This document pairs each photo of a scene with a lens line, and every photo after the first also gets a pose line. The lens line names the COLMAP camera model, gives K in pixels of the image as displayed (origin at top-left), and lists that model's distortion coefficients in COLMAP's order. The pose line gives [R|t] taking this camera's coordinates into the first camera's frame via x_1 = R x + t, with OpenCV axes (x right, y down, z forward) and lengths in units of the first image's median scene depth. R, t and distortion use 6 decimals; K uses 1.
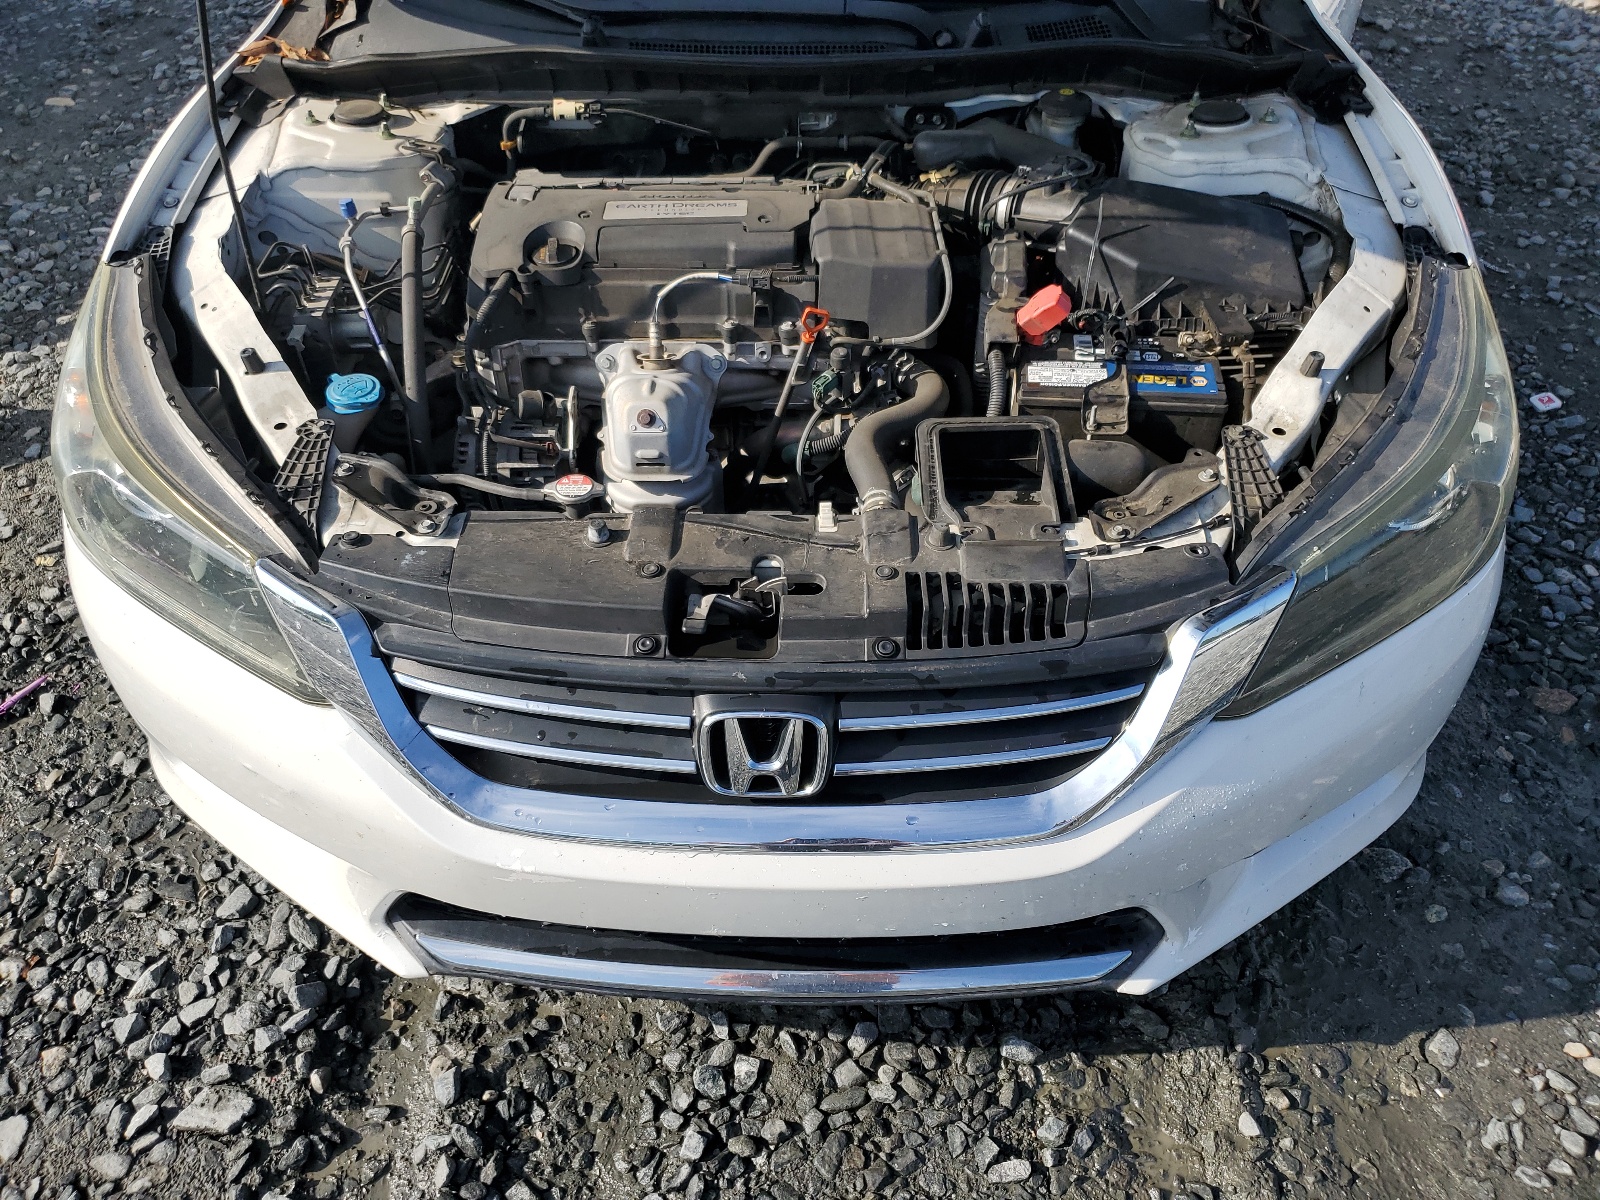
lens RADIAL K [[1249.2, 0, 797.5], [0, 1249.2, 598.1], [0, 0, 1]] dist [0.015355, -0.003039]
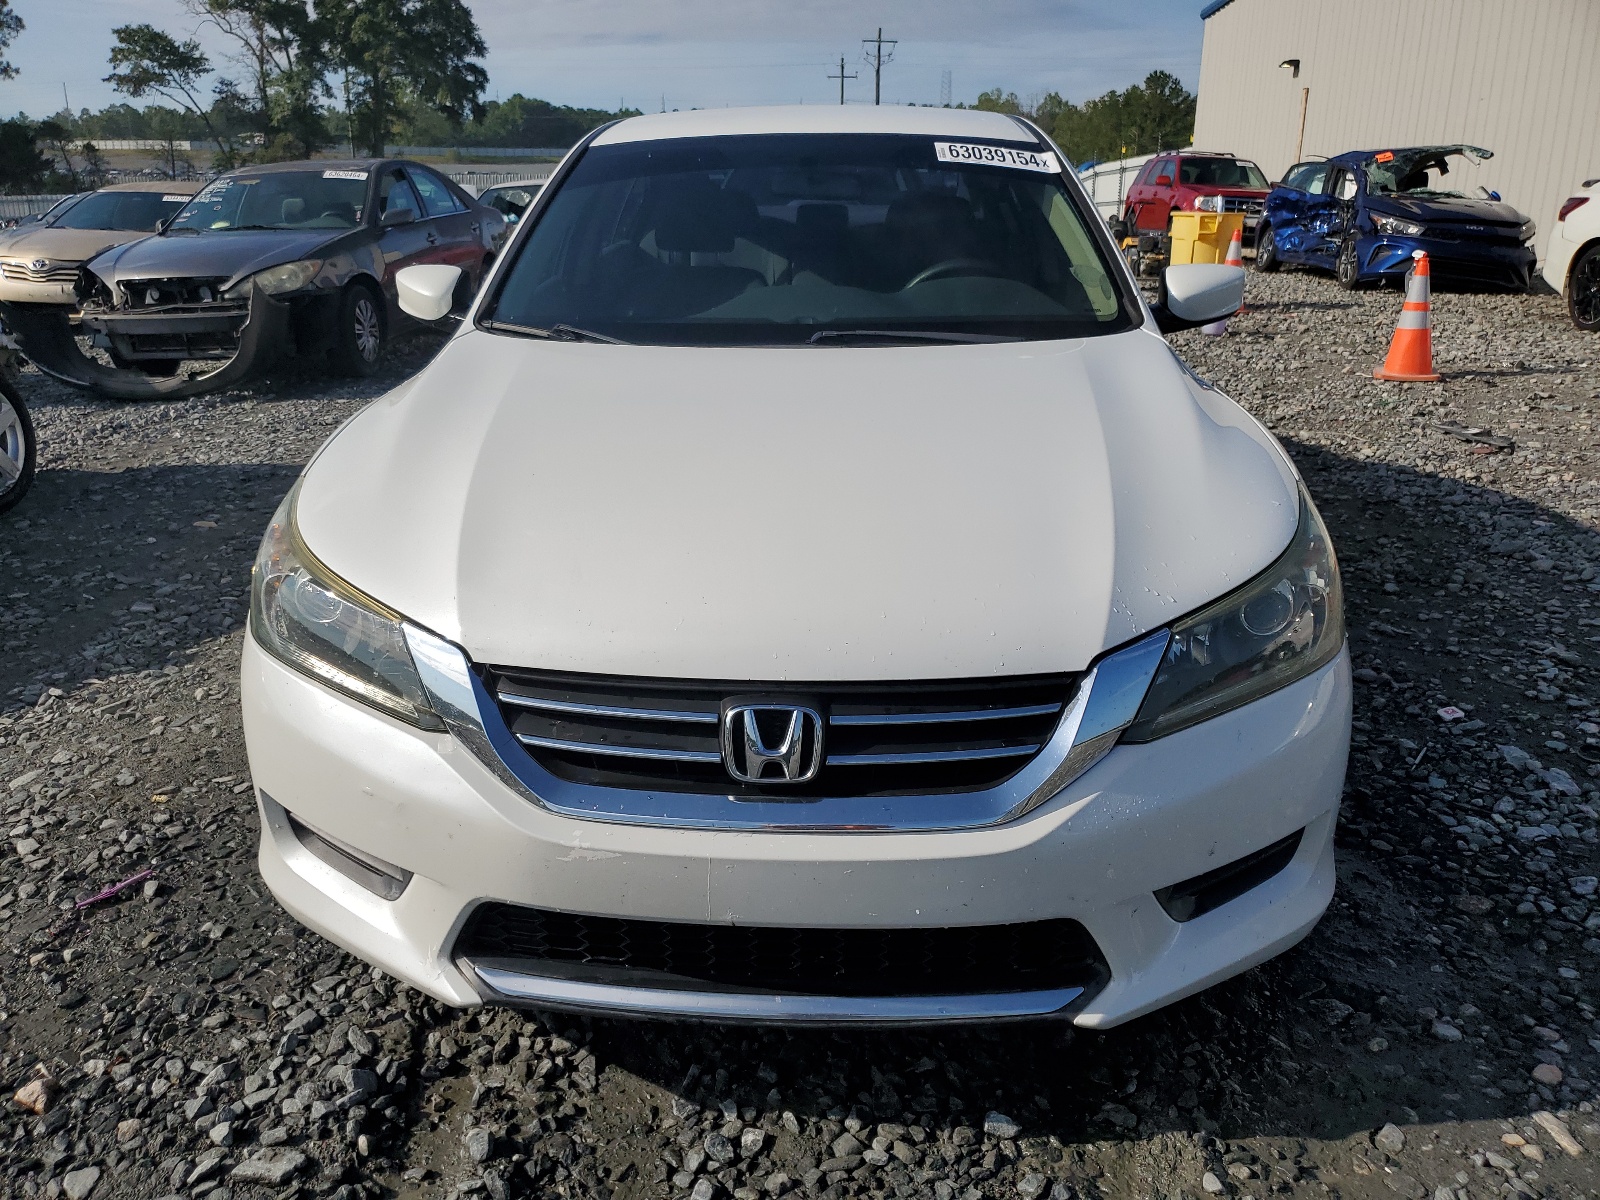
lens RADIAL K [[1249.2, 0, 800.6], [0, 1249.2, 602.4], [0, 0, 1]] dist [0.015355, -0.003039]
pose [[0.999927, 0.003575, -0.011527, 0.012027], [-0.007853, 0.918018, -0.396461, 0.366994], [0.009165, 0.396523, 0.917979, -0.191509]]
